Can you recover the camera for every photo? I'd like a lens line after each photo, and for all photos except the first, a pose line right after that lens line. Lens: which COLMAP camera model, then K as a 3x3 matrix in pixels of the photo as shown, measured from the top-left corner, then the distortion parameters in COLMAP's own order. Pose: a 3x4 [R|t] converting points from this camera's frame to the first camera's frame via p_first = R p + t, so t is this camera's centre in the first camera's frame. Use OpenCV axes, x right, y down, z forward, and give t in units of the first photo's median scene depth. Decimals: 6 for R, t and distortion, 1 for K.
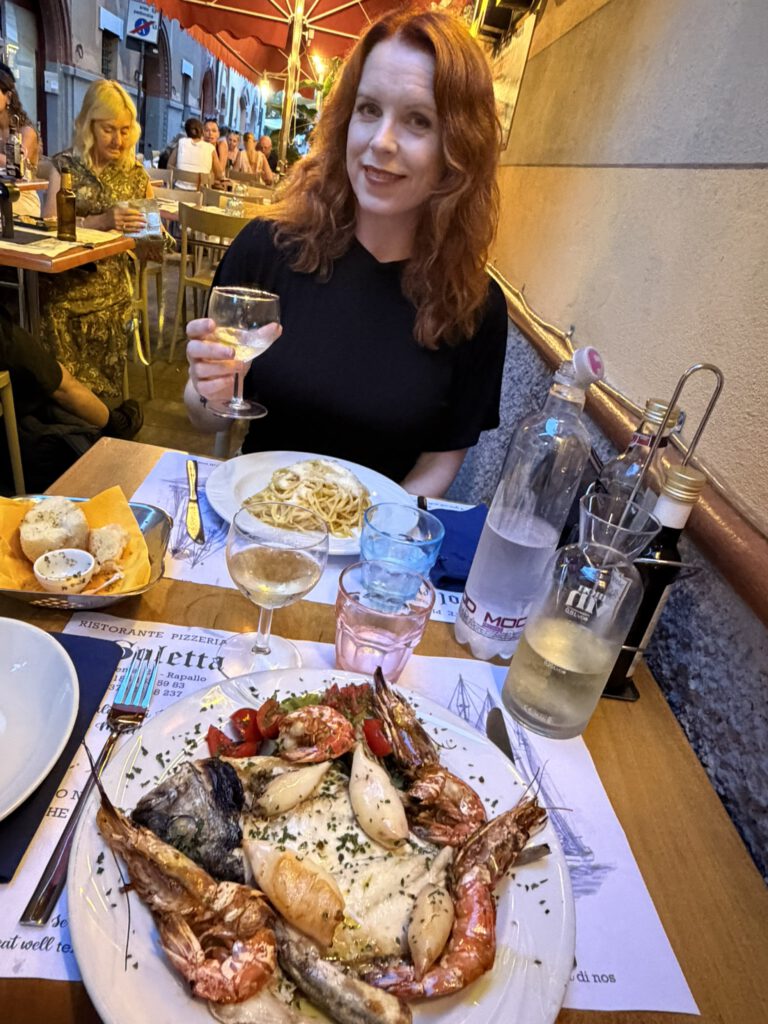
lens RADIAL K [[690.4, 0, 384.0], [0, 690.4, 512.0], [0, 0, 1]] dist [-0.001952, -0.000986]
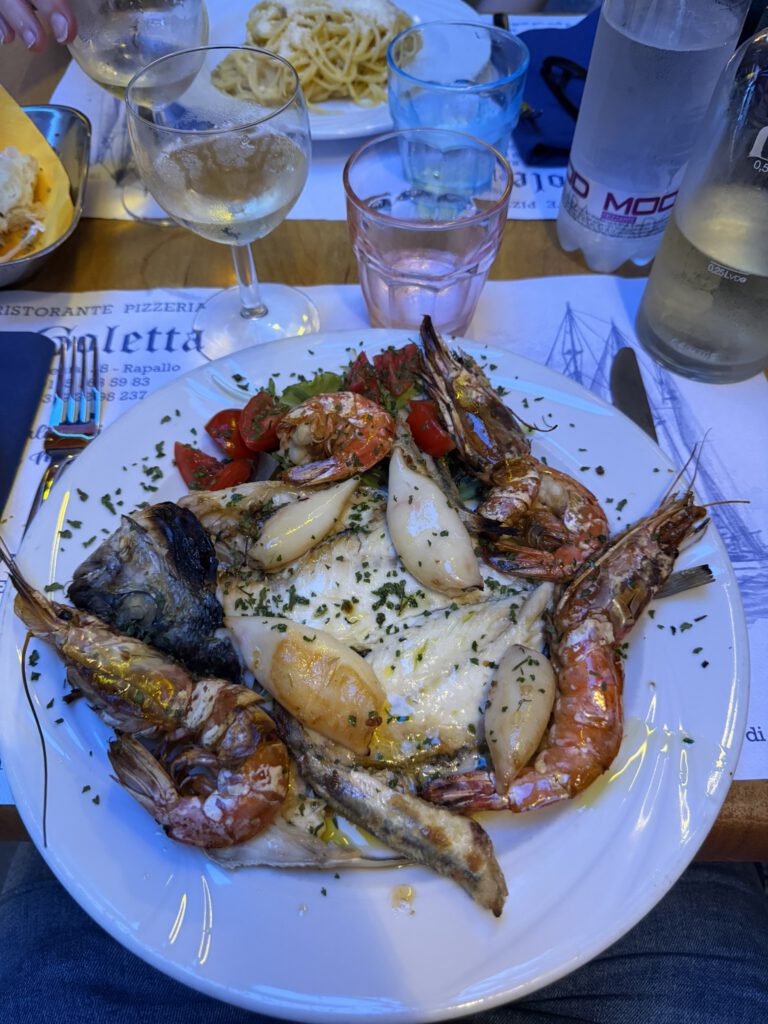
lens RADIAL K [[709.6, 0, 384.3], [0, 709.6, 493.4], [0, 0, 1]] dist [0.081831, -0.162839]
pose [[0.976388, -0.085550, -0.198362, 0.080161], [0.171030, 0.867076, 0.467897, 0.062939], [0.131966, -0.490775, 0.861234, 0.413818]]
